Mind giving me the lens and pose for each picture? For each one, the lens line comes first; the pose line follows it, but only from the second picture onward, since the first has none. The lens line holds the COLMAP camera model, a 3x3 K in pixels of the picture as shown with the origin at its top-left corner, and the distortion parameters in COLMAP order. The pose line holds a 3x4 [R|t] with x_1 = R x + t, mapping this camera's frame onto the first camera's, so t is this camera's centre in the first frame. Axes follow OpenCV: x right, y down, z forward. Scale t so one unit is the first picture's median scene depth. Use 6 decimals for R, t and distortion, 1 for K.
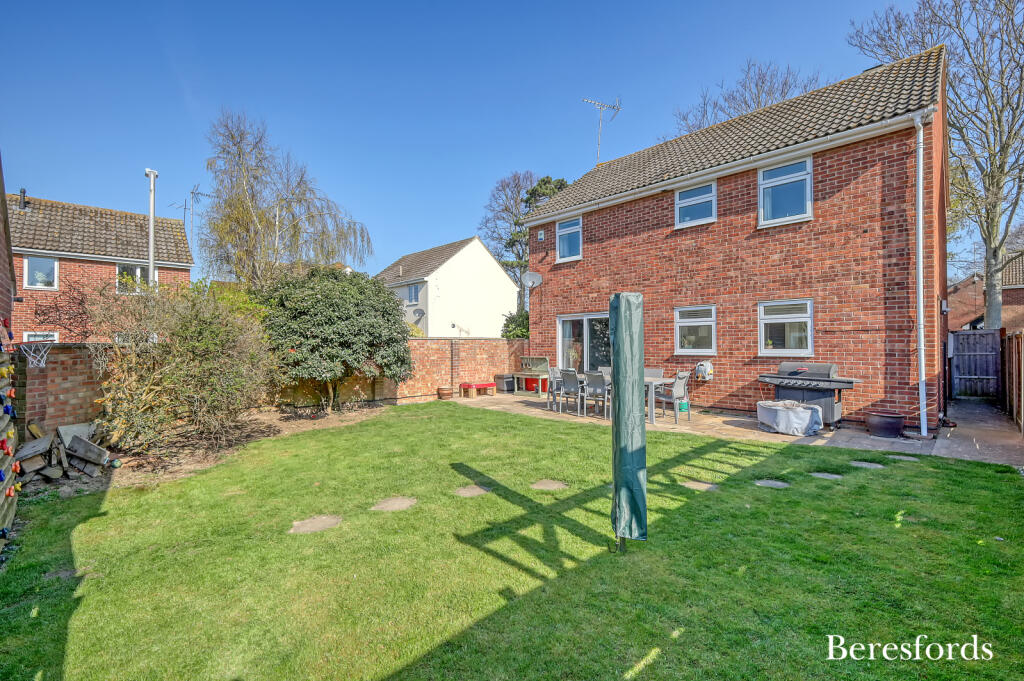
lens RADIAL K [[443.8, 0, 513.4], [0, 443.8, 342.1], [0, 0, 1]] dist [0.010990, -0.002347]
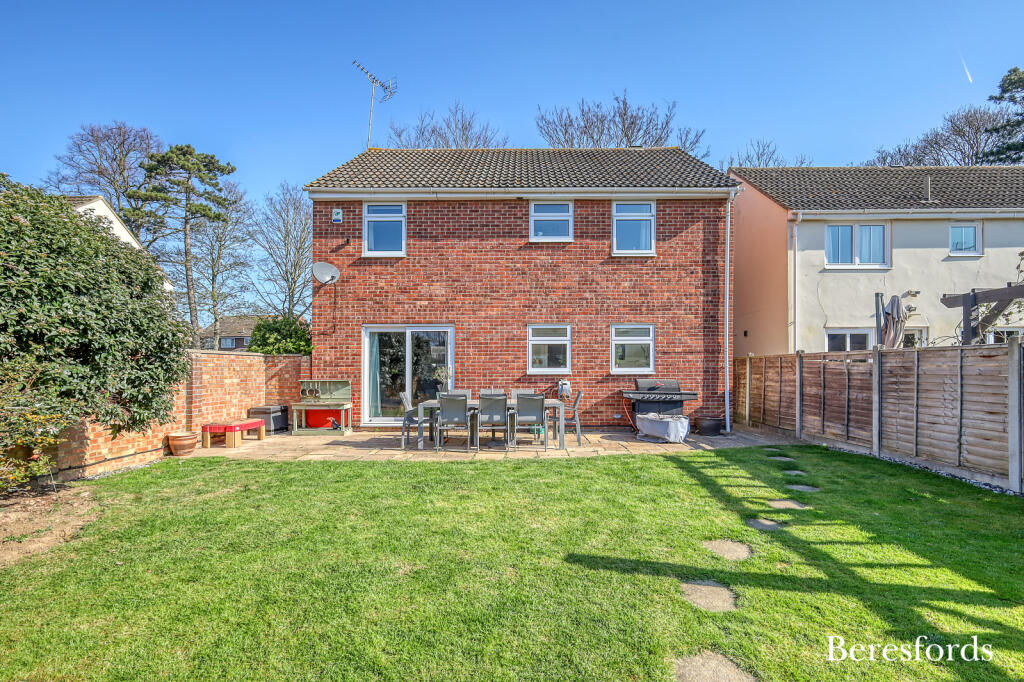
lens RADIAL K [[443.8, 0, 517.8], [0, 443.8, 364.9], [0, 0, 1]] dist [0.010990, -0.002347]
pose [[0.709338, 0.008368, 0.704819, -0.341076], [-0.006035, 0.999965, -0.005799, 0.015435], [-0.704842, -0.000140, 0.709364, 0.367846]]
